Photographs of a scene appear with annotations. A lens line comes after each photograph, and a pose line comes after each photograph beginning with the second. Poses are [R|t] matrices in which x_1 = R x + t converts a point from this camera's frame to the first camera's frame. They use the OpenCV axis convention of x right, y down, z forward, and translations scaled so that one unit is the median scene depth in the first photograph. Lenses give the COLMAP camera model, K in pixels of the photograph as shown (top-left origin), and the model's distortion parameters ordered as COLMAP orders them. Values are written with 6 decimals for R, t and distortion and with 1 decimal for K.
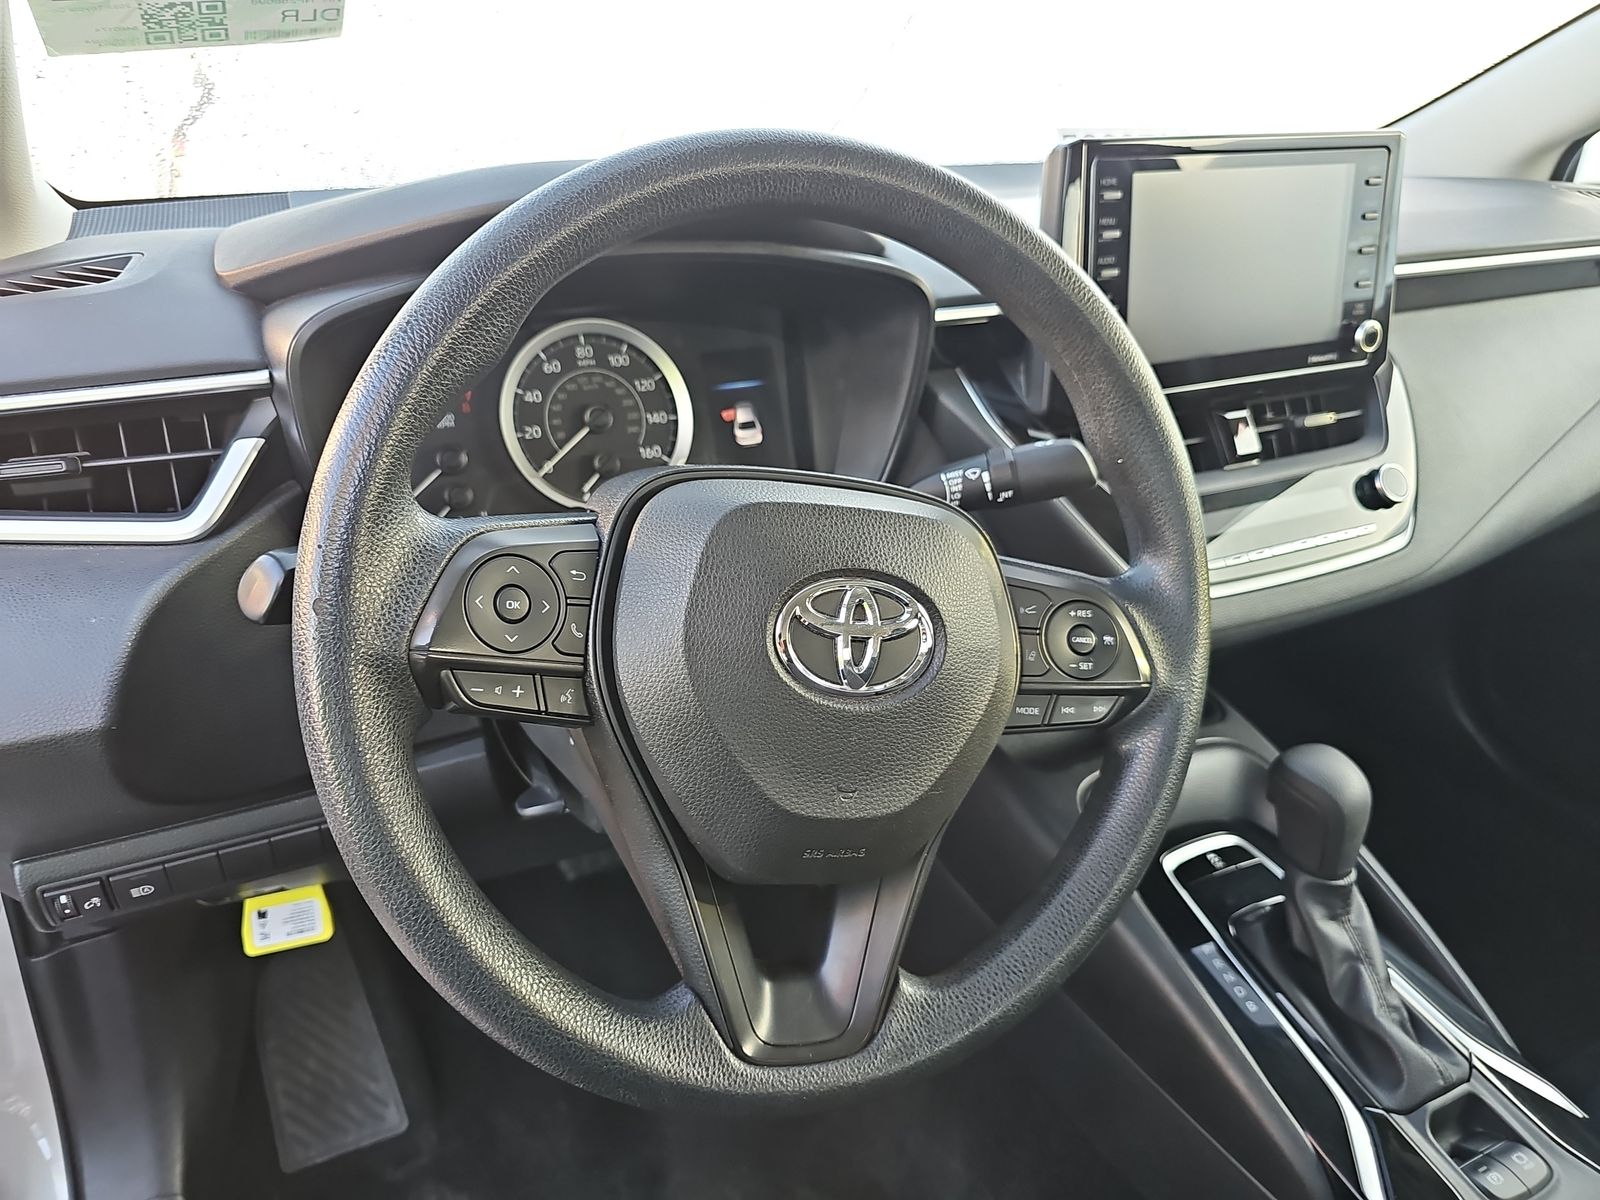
lens RADIAL K [[1070.6, 0, 773.5], [0, 1070.6, 592.0], [0, 0, 1]] dist [0.000517, -0.005441]
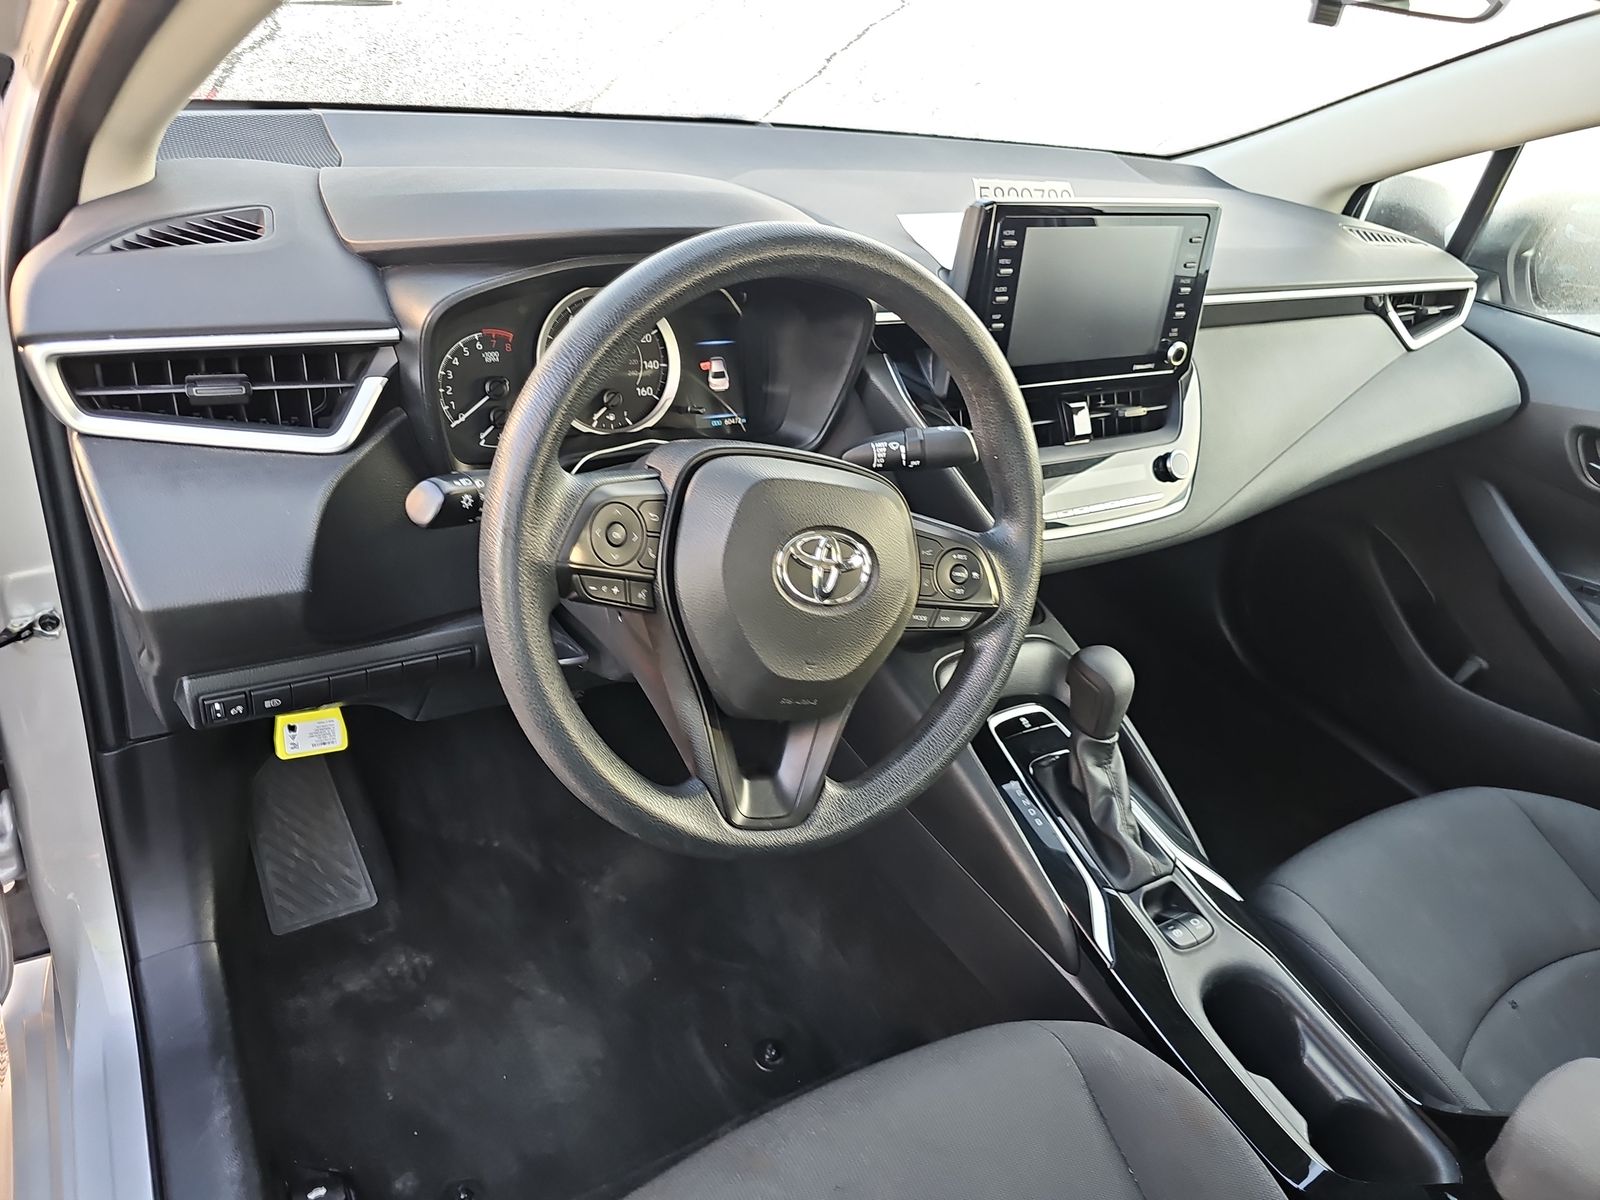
lens RADIAL K [[1059.5, 0, 790.4], [0, 1059.5, 578.5], [0, 0, 1]] dist [0.038732, -0.032064]
pose [[0.985276, 0.070823, 0.155611, -0.136263], [-0.088836, 0.989727, 0.112022, -0.072113], [-0.146078, -0.124196, 0.981446, -0.335085]]
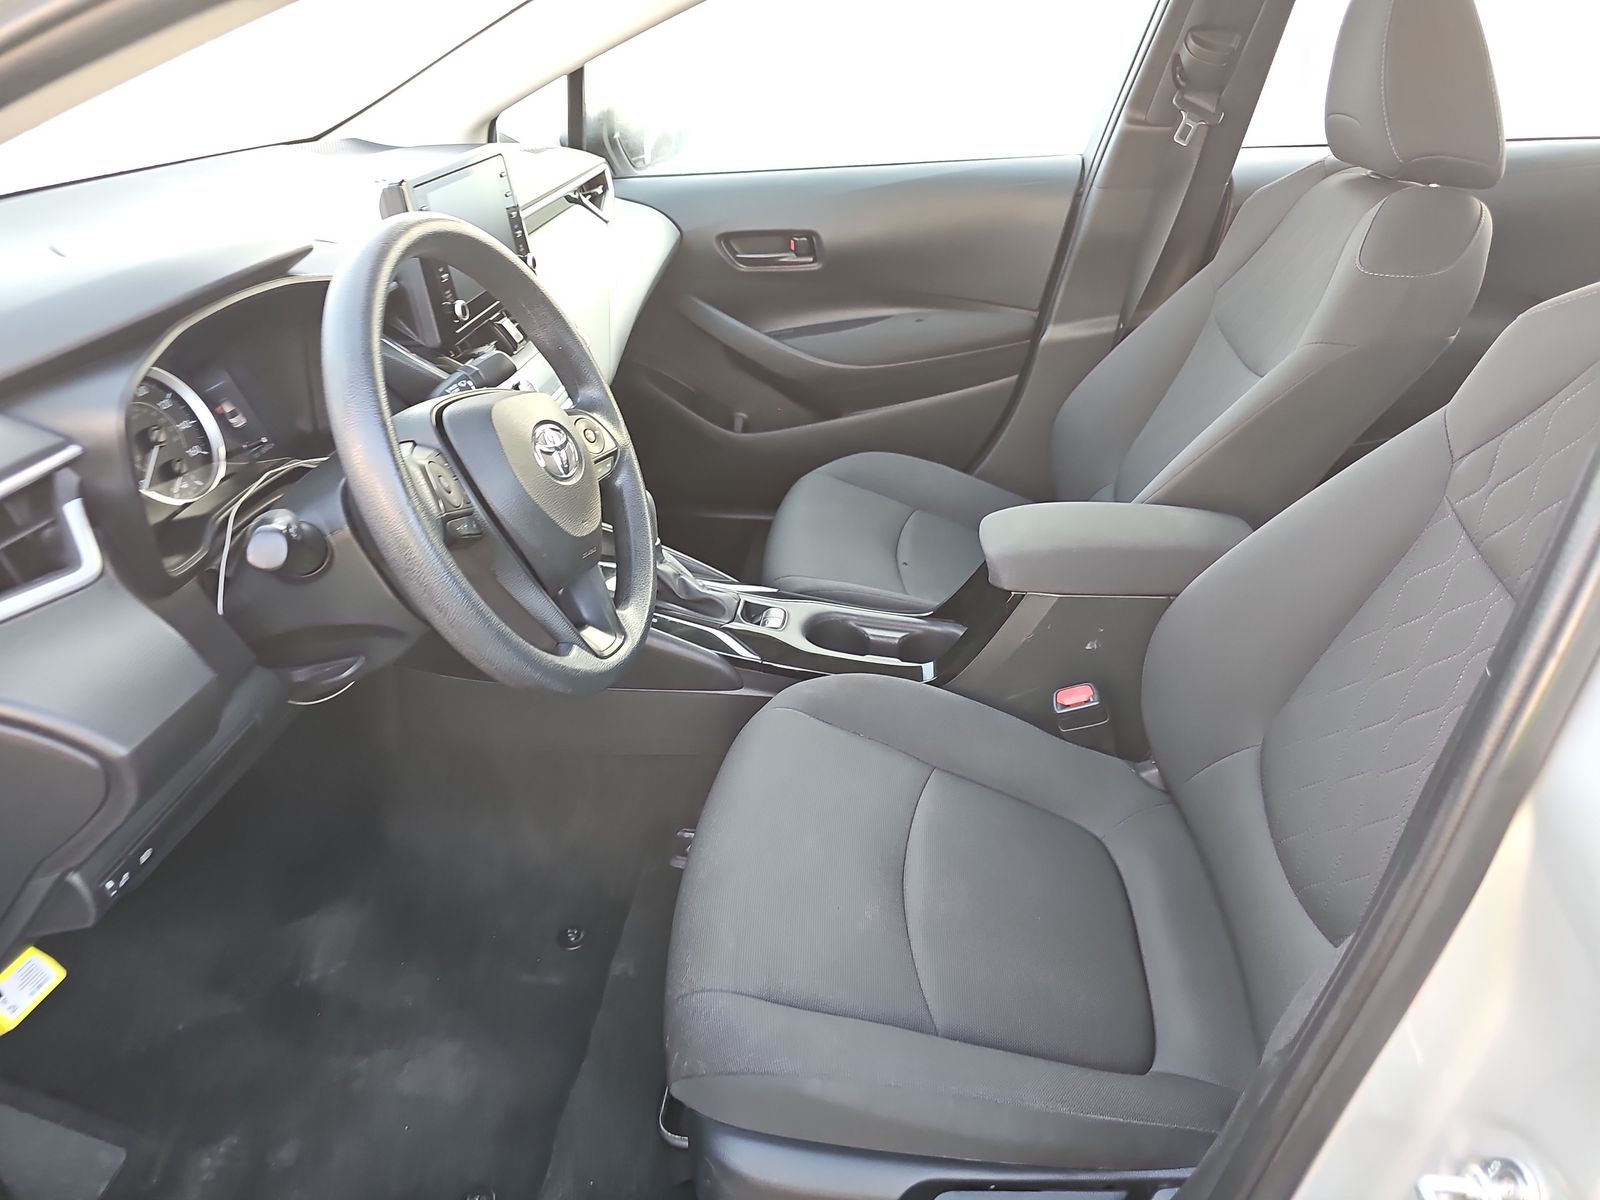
lens RADIAL K [[1059.5, 0, 790.4], [0, 1059.5, 578.5], [0, 0, 1]] dist [0.038732, -0.032064]
pose [[0.527914, -0.414804, 0.741111, -0.827112], [0.367436, 0.898273, 0.241034, -0.041321], [-0.765701, 0.145065, 0.626624, -0.384881]]
